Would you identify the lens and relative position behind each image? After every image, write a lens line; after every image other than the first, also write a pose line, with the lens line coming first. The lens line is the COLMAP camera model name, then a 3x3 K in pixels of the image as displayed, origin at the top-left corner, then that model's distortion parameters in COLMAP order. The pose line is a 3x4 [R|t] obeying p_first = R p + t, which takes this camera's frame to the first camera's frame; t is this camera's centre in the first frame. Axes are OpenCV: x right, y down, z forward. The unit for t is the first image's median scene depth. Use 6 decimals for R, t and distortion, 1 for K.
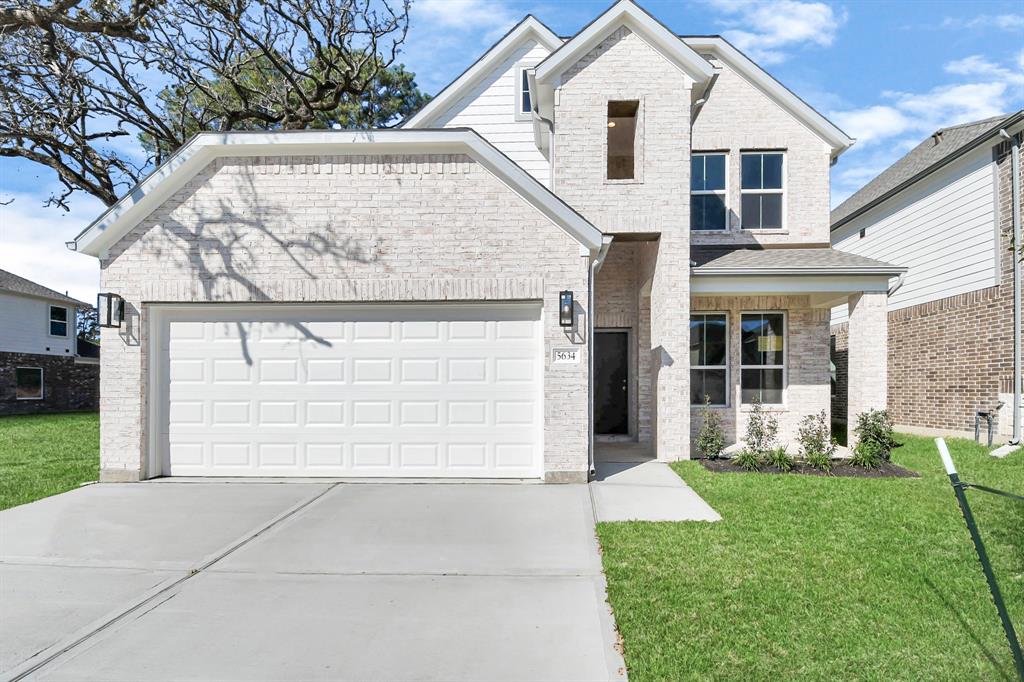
lens RADIAL K [[460.7, 0, 537.7], [0, 460.7, 374.5], [0, 0, 1]] dist [-0.000630, 0.000039]
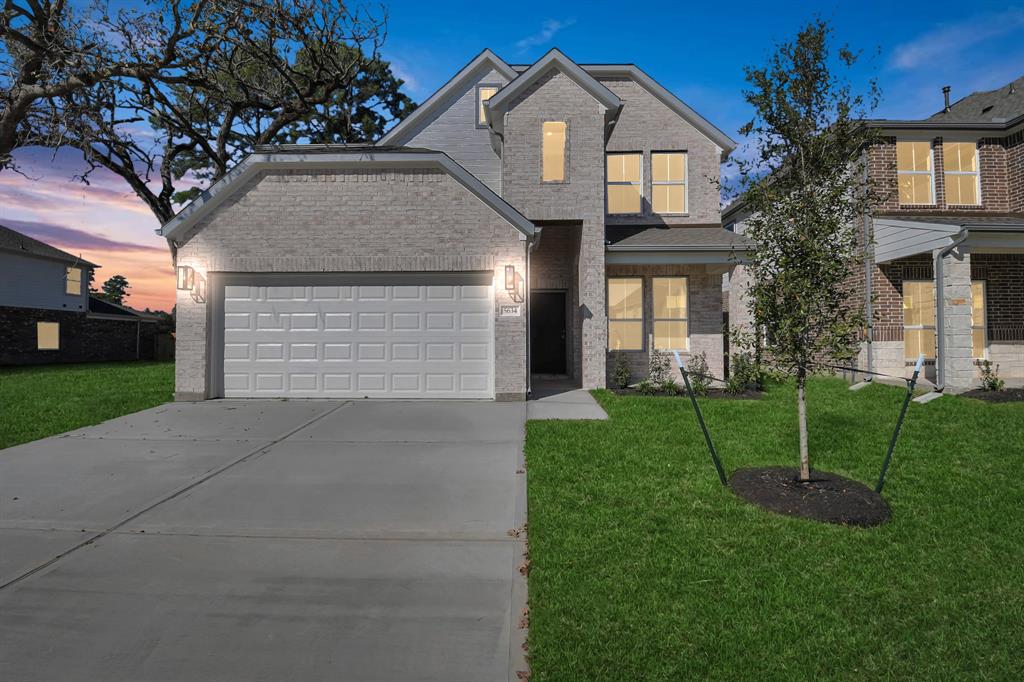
lens RADIAL K [[453.5, 0, 512.0], [0, 453.5, 341.0], [0, 0, 1]] dist [0.001516, 0.000033]
pose [[0.999879, 0.000141, 0.015546, 0.042258], [-0.000478, 0.999765, 0.021677, 0.020871], [-0.015539, -0.021682, 0.999644, -0.366794]]
